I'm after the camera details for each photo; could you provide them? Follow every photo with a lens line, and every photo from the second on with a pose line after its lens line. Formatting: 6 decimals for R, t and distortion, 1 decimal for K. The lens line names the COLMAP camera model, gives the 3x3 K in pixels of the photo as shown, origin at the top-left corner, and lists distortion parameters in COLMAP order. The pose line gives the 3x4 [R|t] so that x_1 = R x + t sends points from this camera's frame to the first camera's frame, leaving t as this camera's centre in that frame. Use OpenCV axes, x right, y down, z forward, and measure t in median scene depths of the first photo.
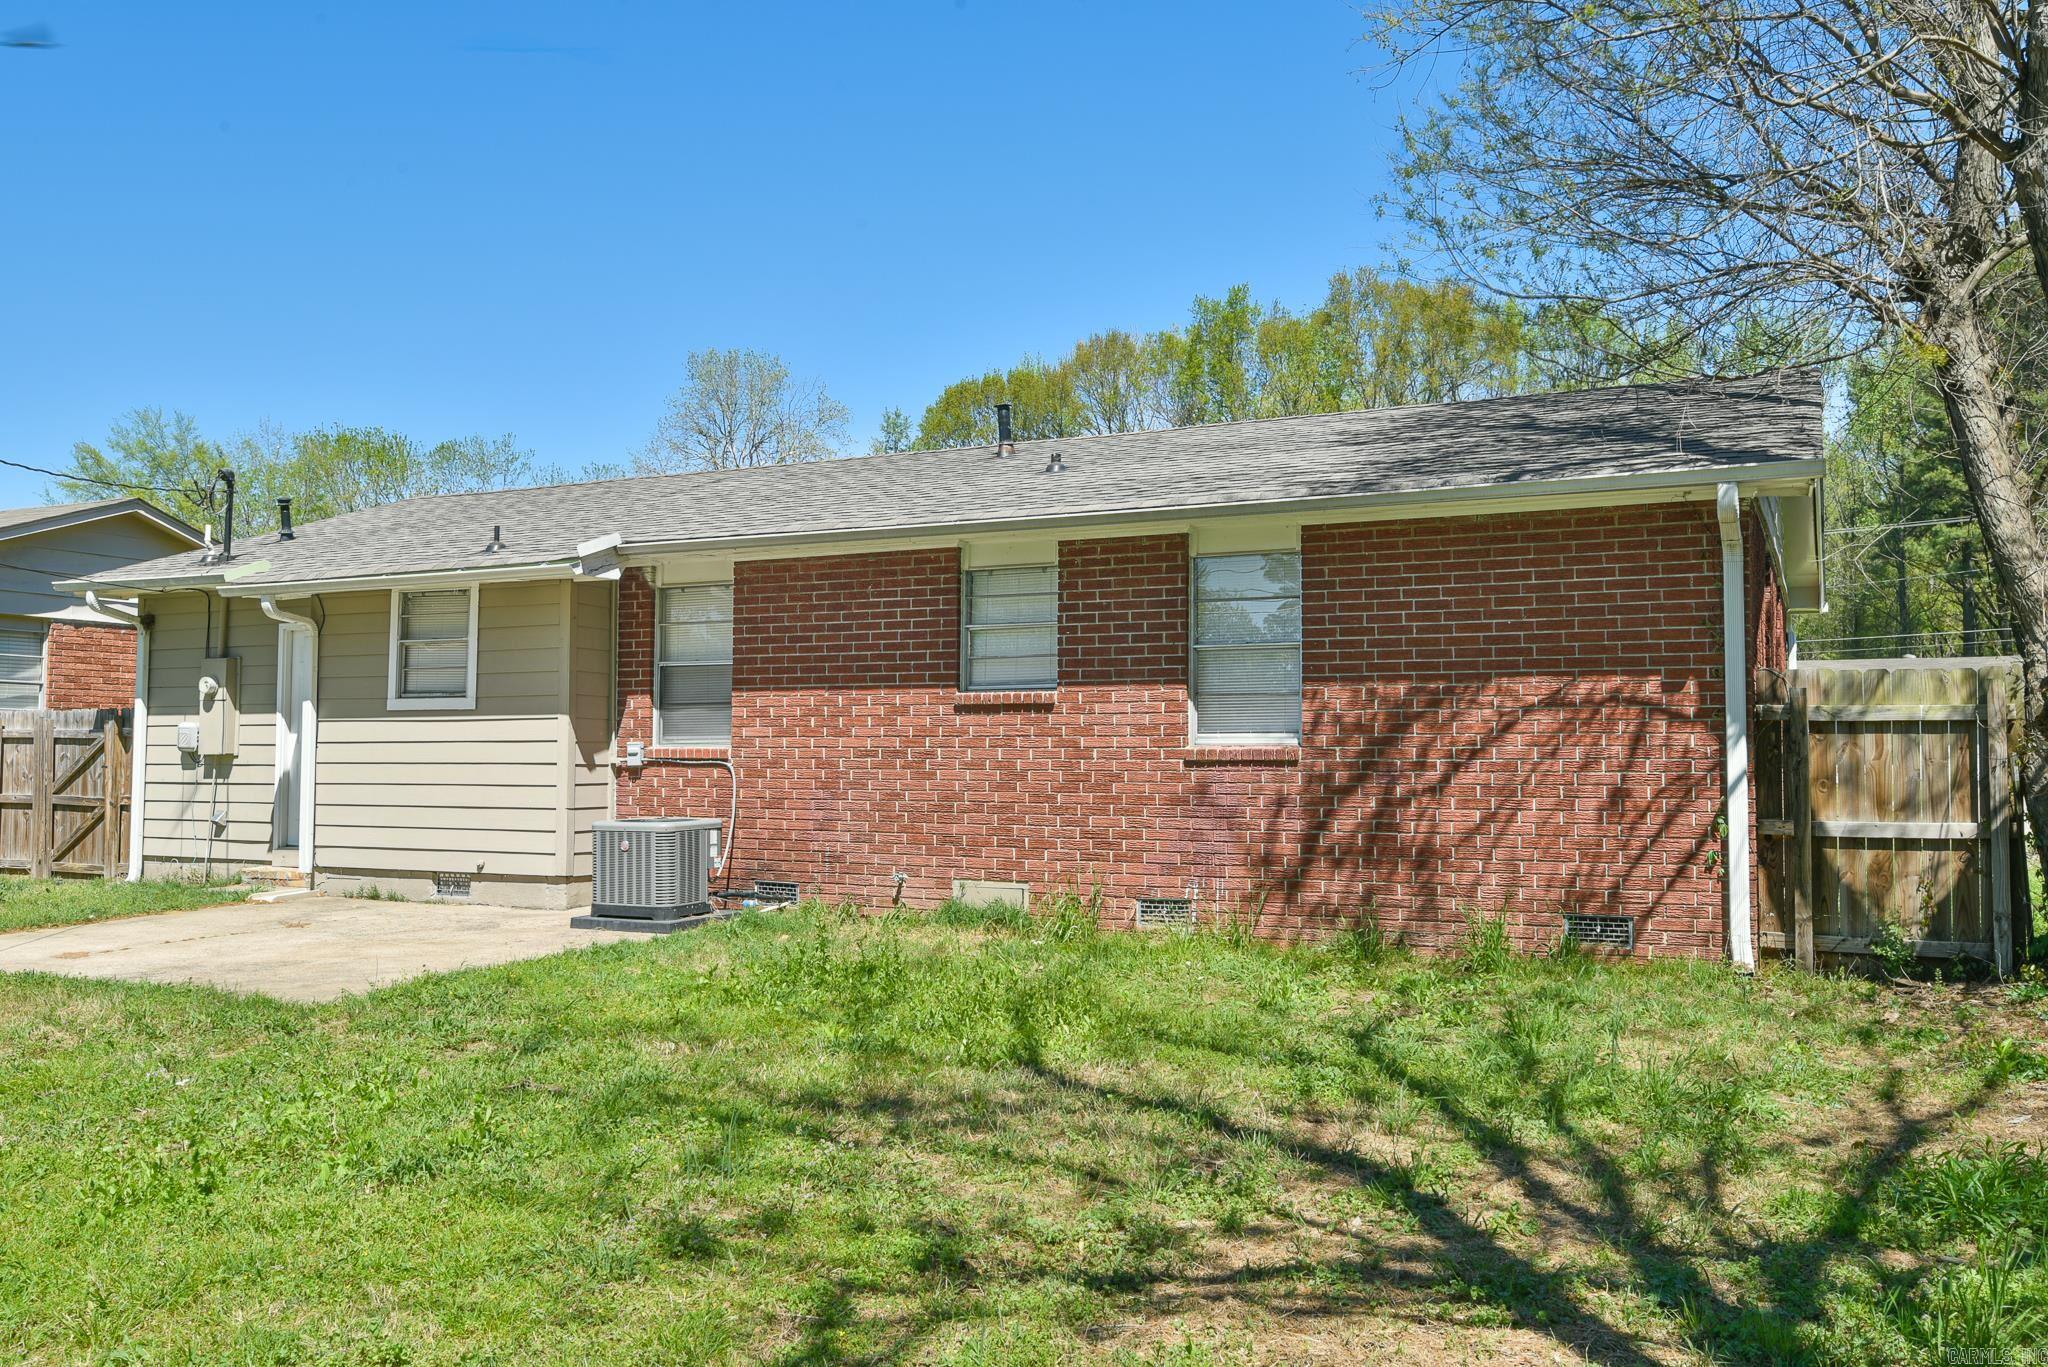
lens RADIAL K [[1674.5, 0, 1023.5], [0, 1674.5, 684.4], [0, 0, 1]] dist [-0.014527, -0.007655]
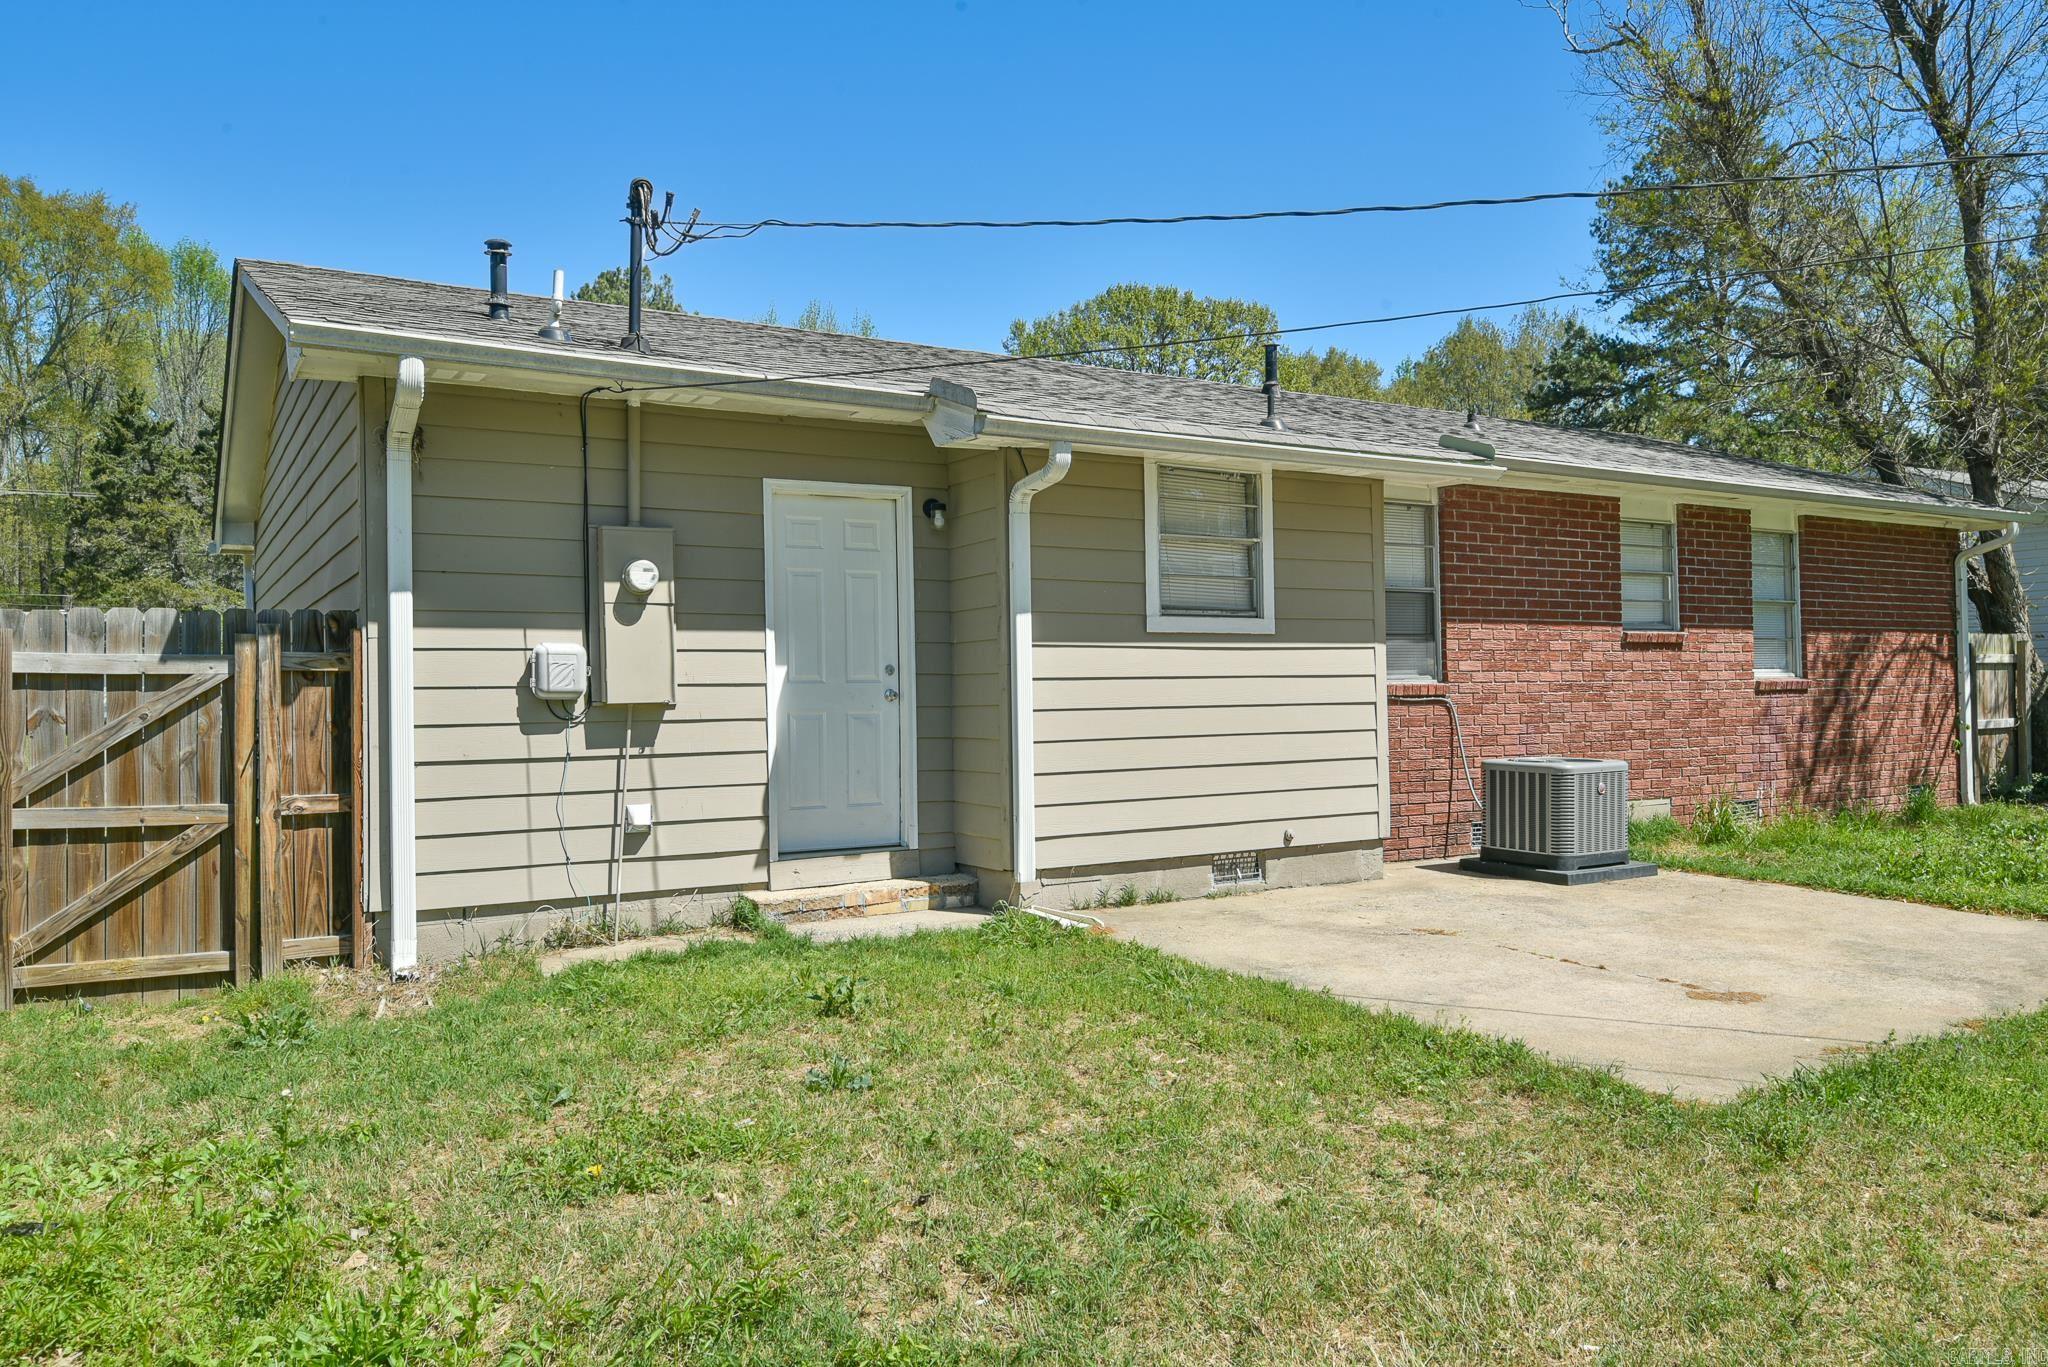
lens RADIAL K [[1440.6, 0, 1024.0], [0, 1440.6, 682.2], [0, 0, 1]] dist [-0.009279, -0.001329]
pose [[0.540413, -0.000610, 0.841400, -1.004242], [-0.019867, 0.999712, 0.013485, 0.032325], [-0.841165, -0.024003, 0.540245, 0.789320]]
